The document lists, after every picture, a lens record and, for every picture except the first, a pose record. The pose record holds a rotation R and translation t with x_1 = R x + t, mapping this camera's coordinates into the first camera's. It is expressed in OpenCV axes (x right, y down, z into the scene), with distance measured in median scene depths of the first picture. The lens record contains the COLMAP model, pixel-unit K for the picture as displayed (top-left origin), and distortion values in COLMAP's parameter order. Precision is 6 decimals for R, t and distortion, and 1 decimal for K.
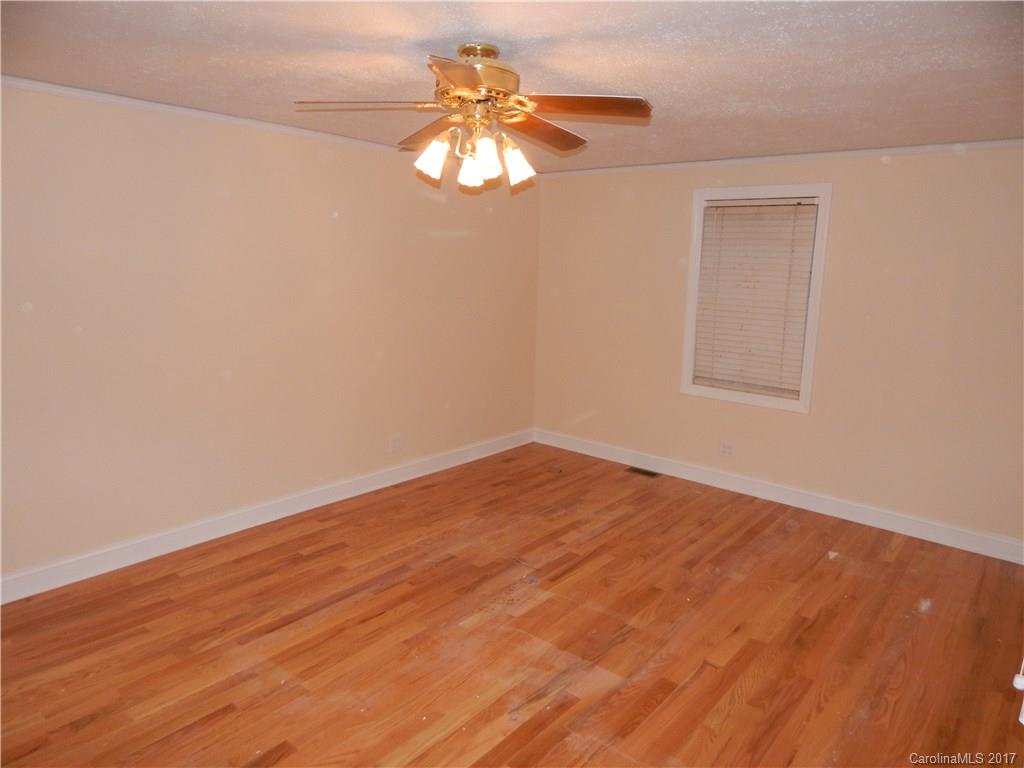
lens RADIAL K [[676.6, 0, 507.2], [0, 676.6, 381.4], [0, 0, 1]] dist [0.014754, -0.007575]
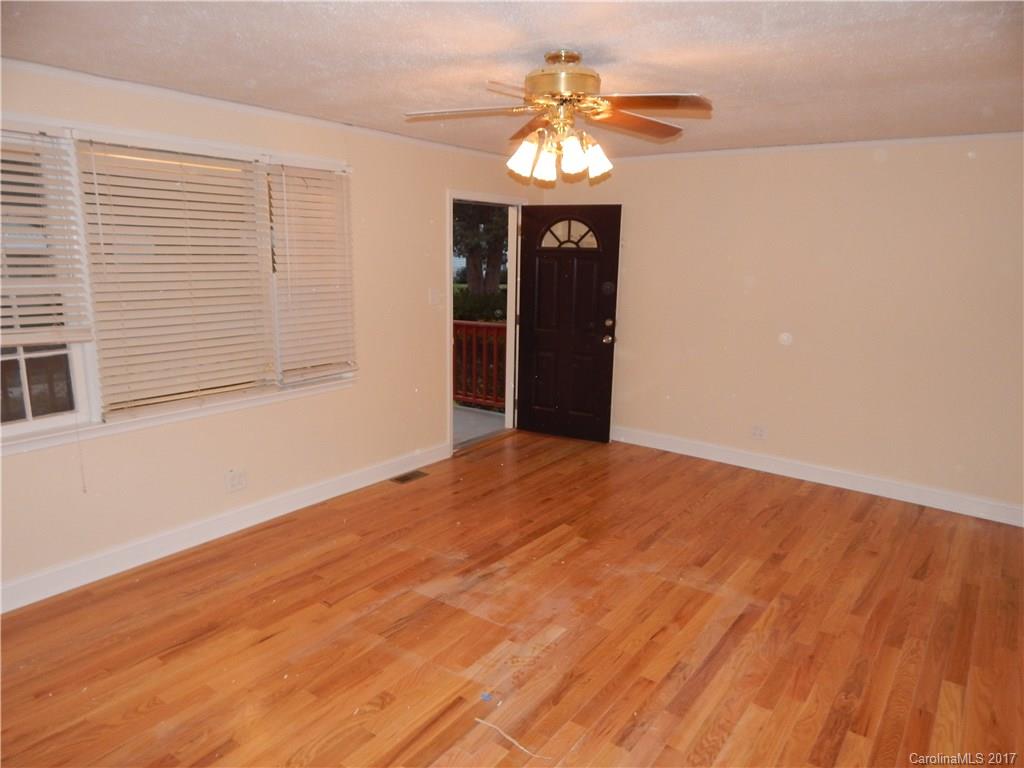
lens RADIAL K [[676.6, 0, 512.2], [0, 676.6, 385.2], [0, 0, 1]] dist [0.014754, -0.007575]
pose [[-0.996507, -0.036565, -0.075084, 0.089959], [-0.061919, 0.926789, 0.370444, -0.316048], [0.056042, 0.373799, -0.925815, 1.776686]]
